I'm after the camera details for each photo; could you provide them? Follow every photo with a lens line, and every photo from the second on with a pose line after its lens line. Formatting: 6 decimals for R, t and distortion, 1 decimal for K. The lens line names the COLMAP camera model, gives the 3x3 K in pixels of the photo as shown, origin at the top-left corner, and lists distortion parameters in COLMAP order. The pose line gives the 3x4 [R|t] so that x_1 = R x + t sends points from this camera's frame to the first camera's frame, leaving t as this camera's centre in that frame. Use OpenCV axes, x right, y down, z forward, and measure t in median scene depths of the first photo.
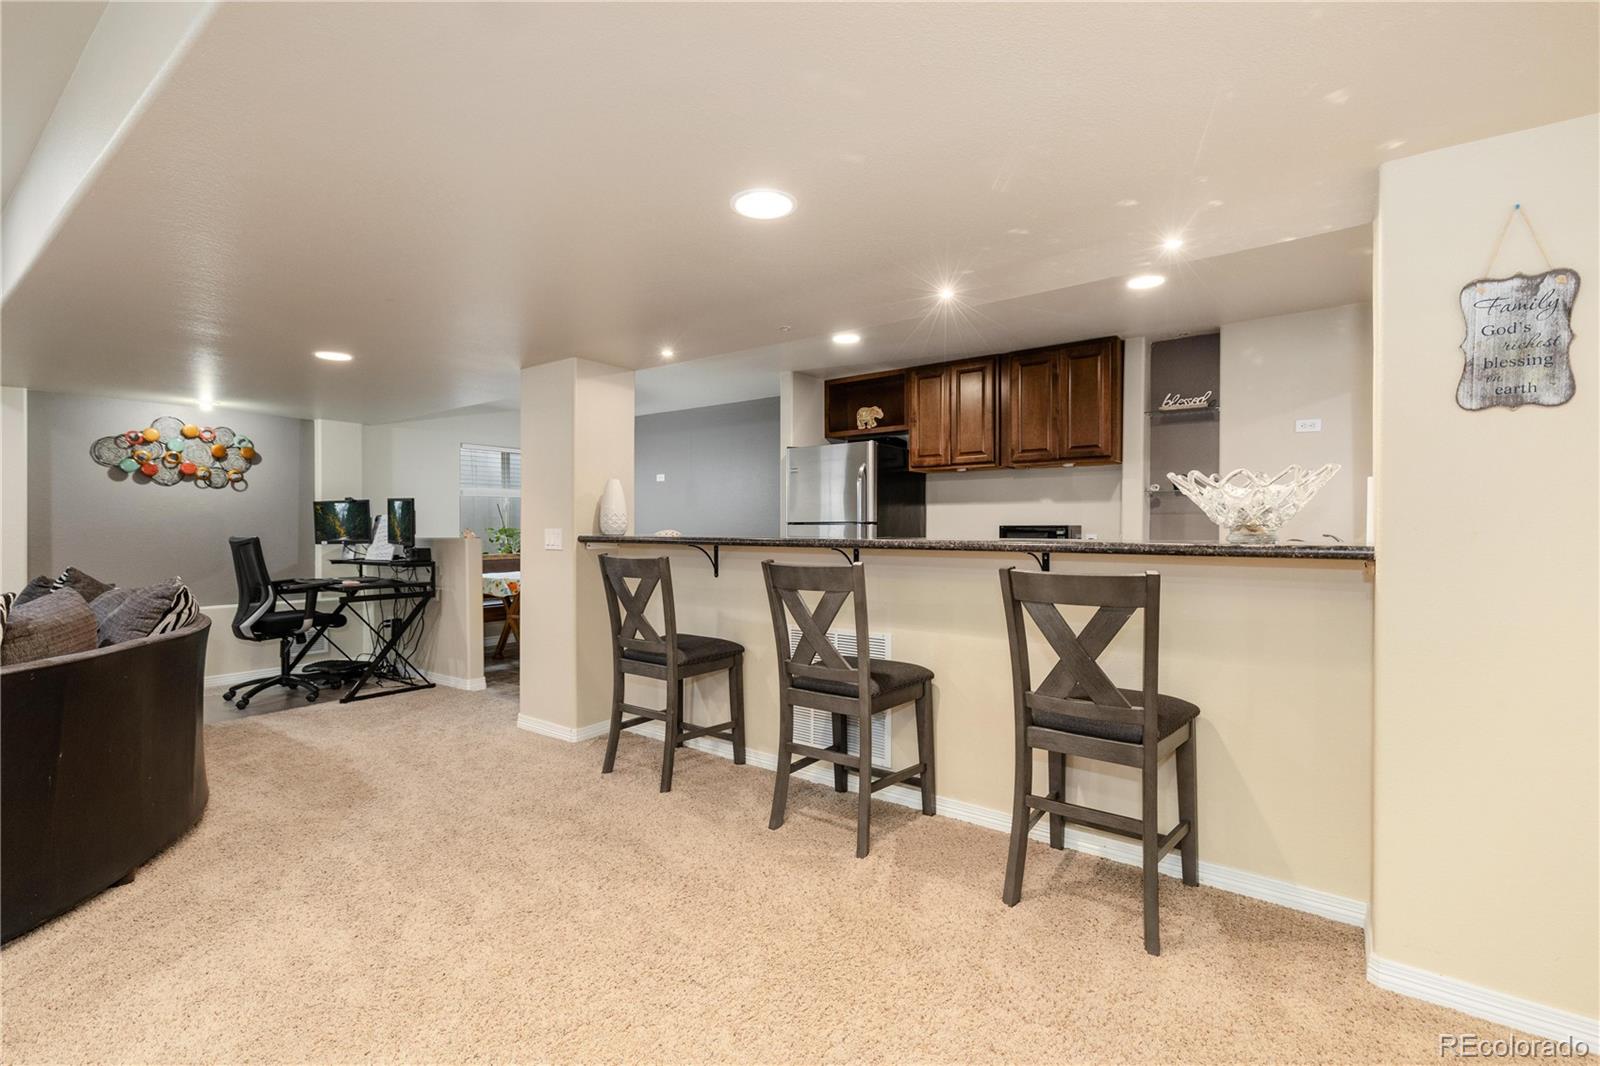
lens RADIAL K [[737.9, 0, 797.5], [0, 737.9, 528.6], [0, 0, 1]] dist [0.020315, -0.000296]
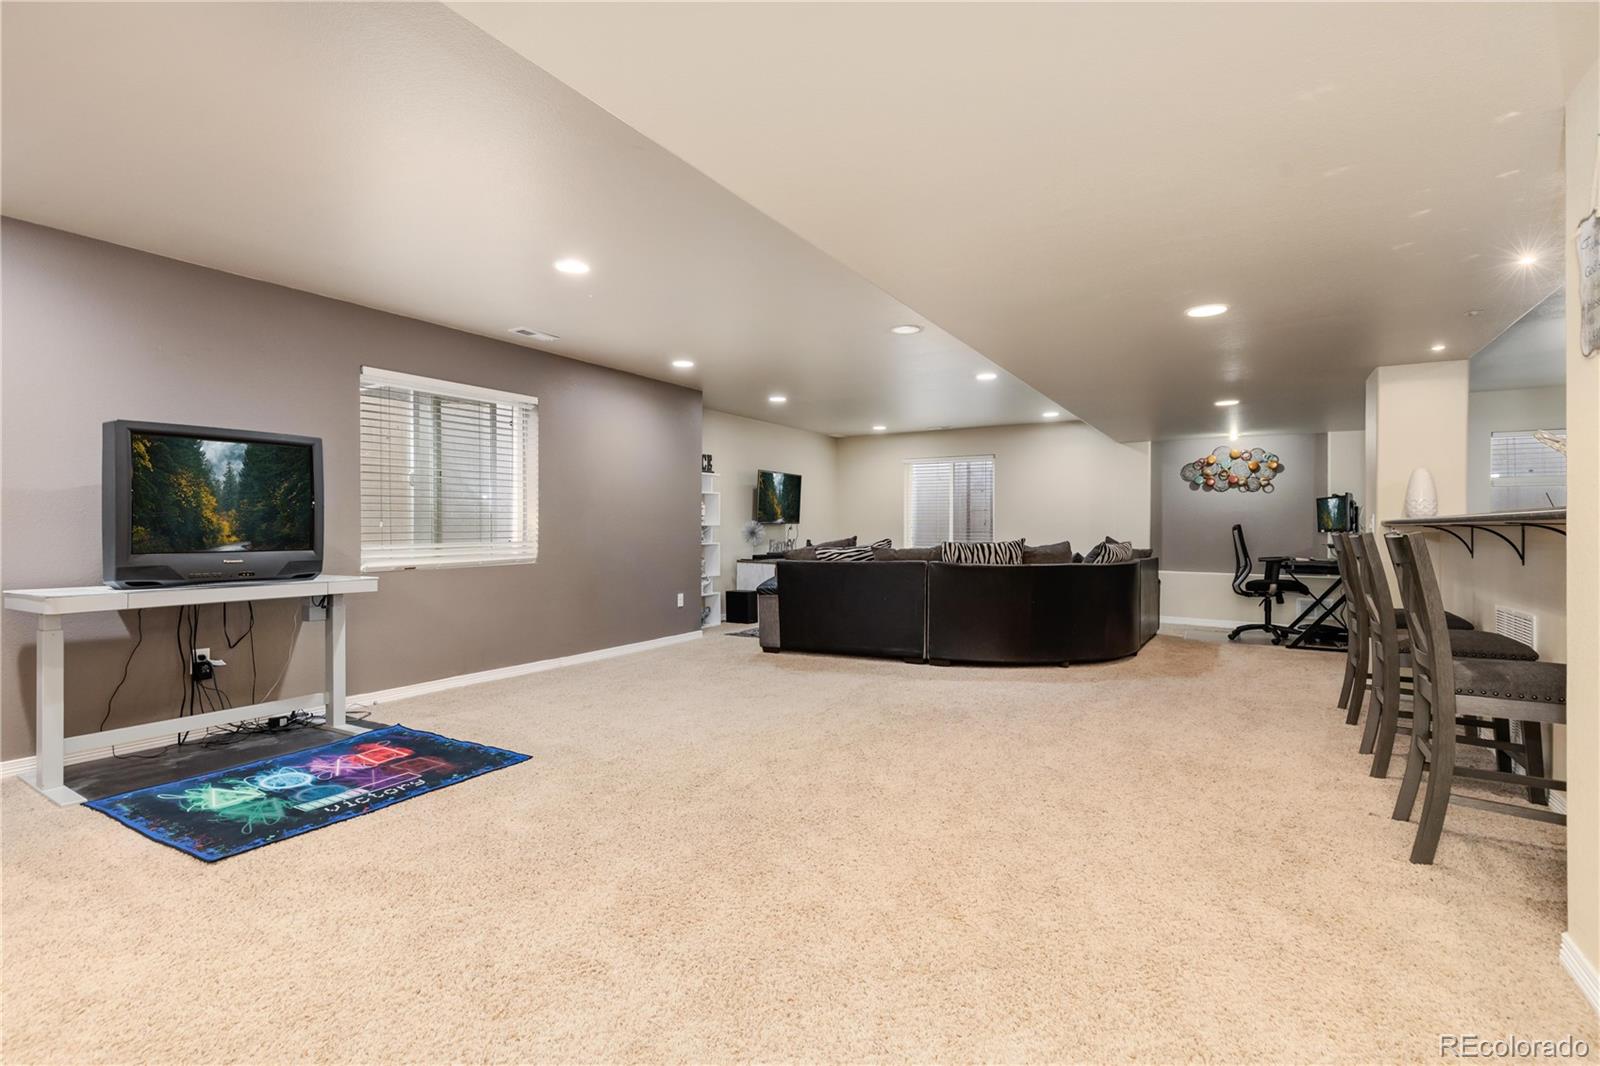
lens RADIAL K [[737.9, 0, 797.6], [0, 737.9, 536.1], [0, 0, 1]] dist [0.020315, -0.000296]
pose [[0.118673, 0.013474, -0.992842, 0.547842], [-0.009042, 0.999881, 0.012489, 0.021538], [0.992892, 0.007496, 0.118781, -0.032037]]
